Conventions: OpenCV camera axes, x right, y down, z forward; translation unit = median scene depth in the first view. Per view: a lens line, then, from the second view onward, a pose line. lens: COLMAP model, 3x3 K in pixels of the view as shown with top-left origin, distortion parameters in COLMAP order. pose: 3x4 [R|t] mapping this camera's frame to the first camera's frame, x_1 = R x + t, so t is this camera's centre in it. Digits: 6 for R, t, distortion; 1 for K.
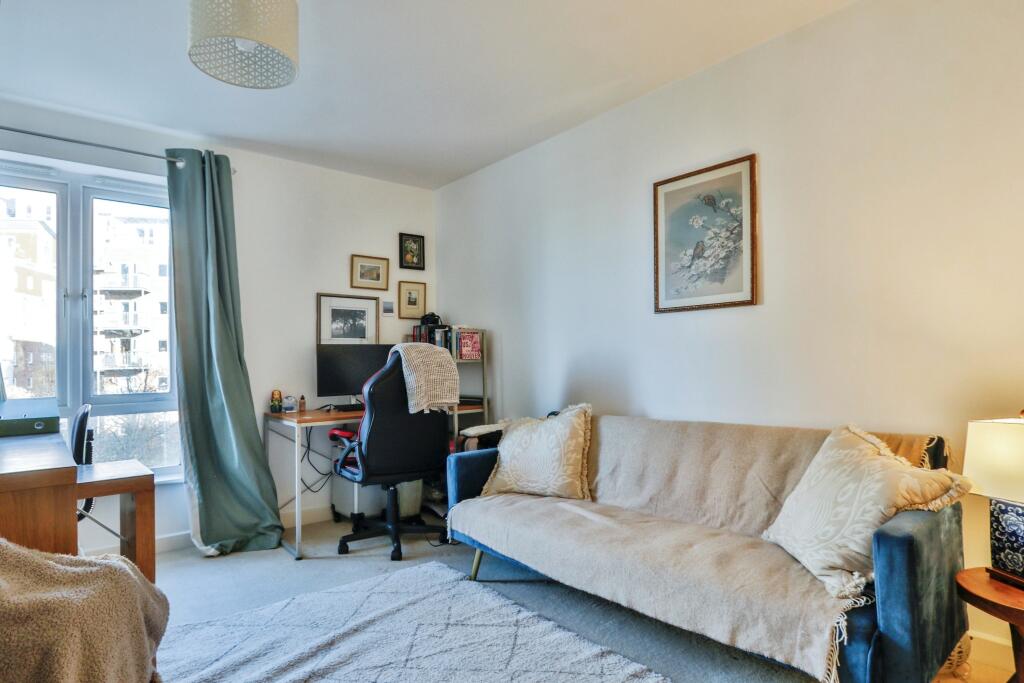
lens RADIAL K [[549.8, 0, 512.3], [0, 549.8, 348.3], [0, 0, 1]] dist [-0.022861, -0.001138]
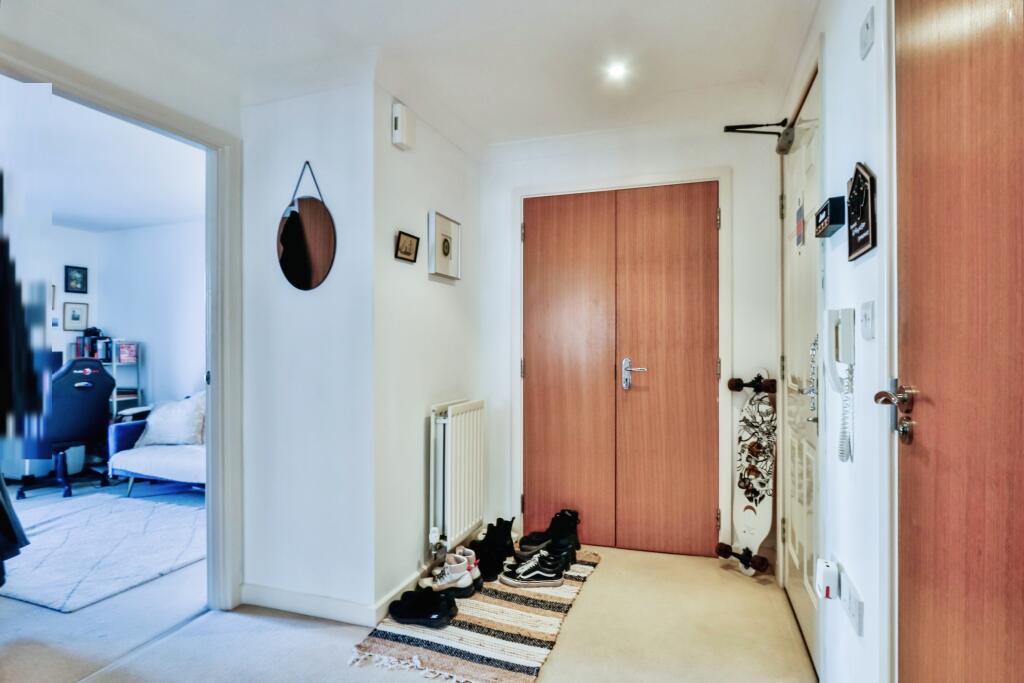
lens RADIAL K [[549.8, 0, 512.8], [0, 549.8, 342.2], [0, 0, 1]] dist [-0.022861, -0.001138]
pose [[0.857251, 0.015817, 0.514656, 0.057501], [-0.023168, 0.999701, 0.007865, -0.069062], [-0.514377, -0.018666, 0.857361, -0.752699]]
